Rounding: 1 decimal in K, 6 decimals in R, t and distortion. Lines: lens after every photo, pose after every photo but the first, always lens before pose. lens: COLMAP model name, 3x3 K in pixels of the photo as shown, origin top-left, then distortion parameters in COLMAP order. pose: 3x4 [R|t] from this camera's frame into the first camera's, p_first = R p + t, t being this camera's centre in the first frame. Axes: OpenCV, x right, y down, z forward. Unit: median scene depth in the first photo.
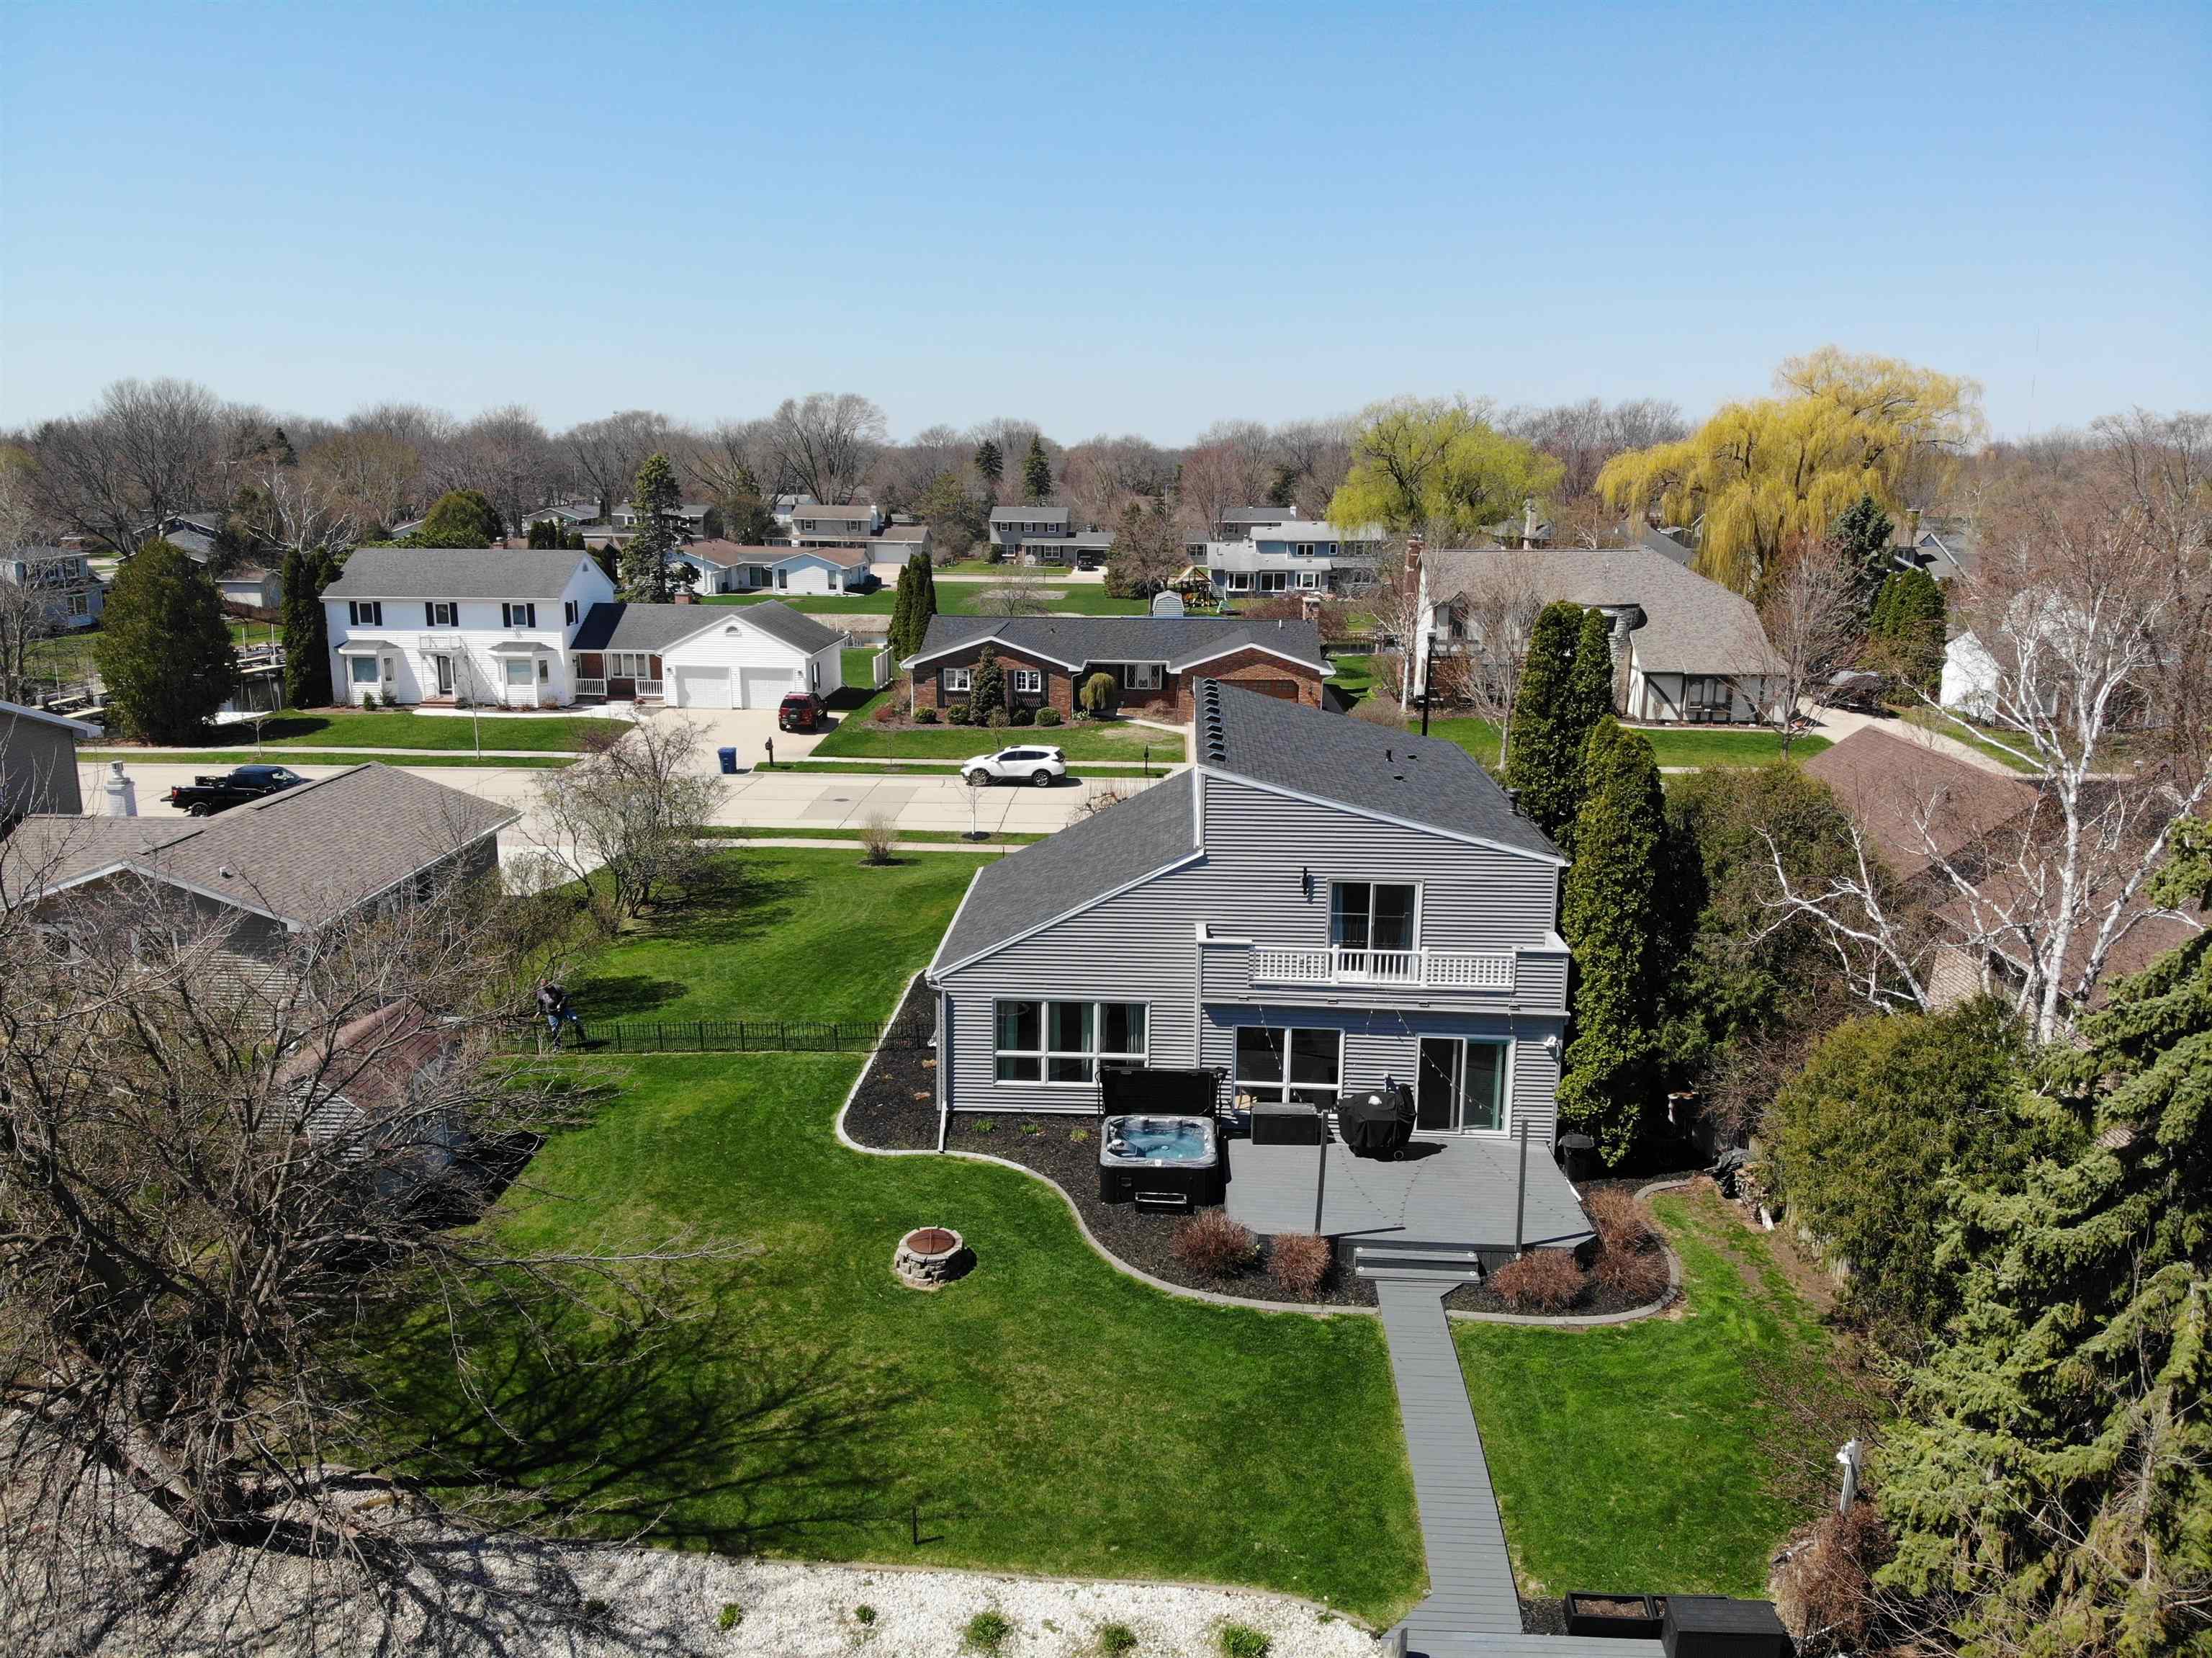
lens RADIAL K [[1603.1, 0, 1102.4], [0, 1603.1, 848.3], [0, 0, 1]] dist [0.169684, -0.393589]
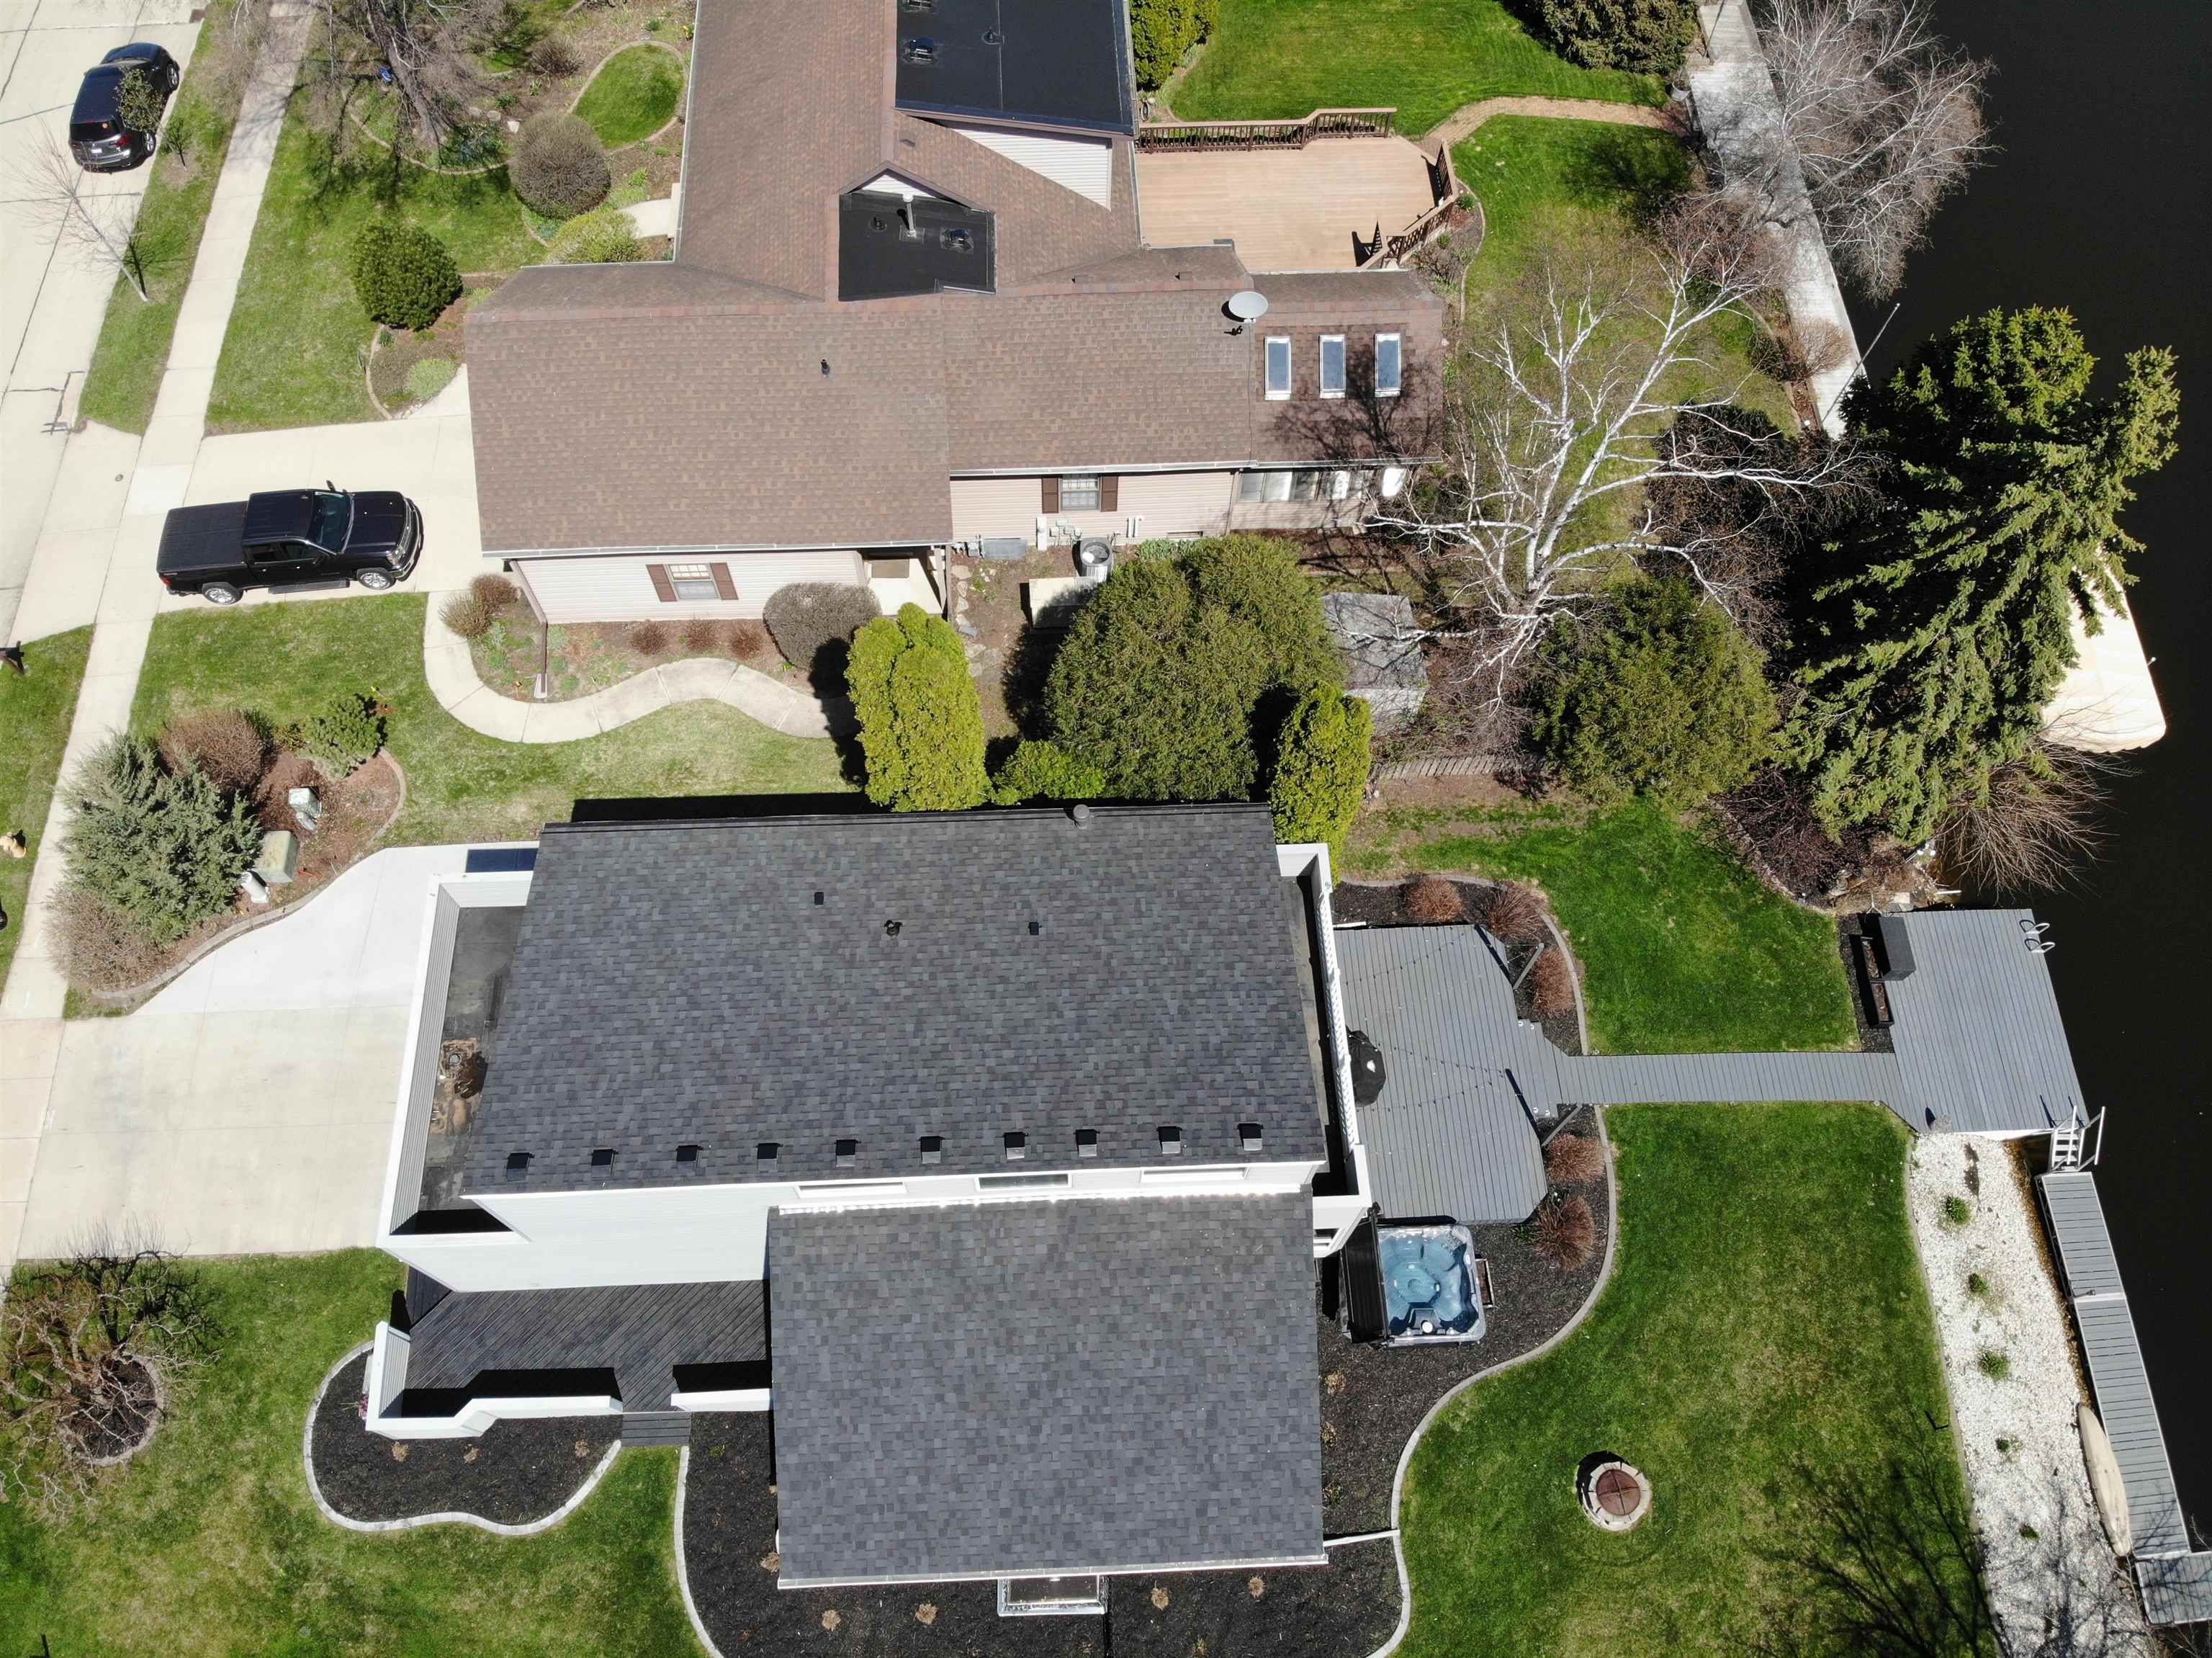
lens RADIAL K [[1636.7, 0, 1103.8], [0, 1636.7, 841.7], [0, 0, 1]] dist [0.035181, -0.147319]
pose [[-0.091632, -0.898502, 0.429298, -0.137049], [0.215274, 0.403043, 0.889502, -0.872740], [-0.972245, 0.173924, 0.156492, 0.973022]]
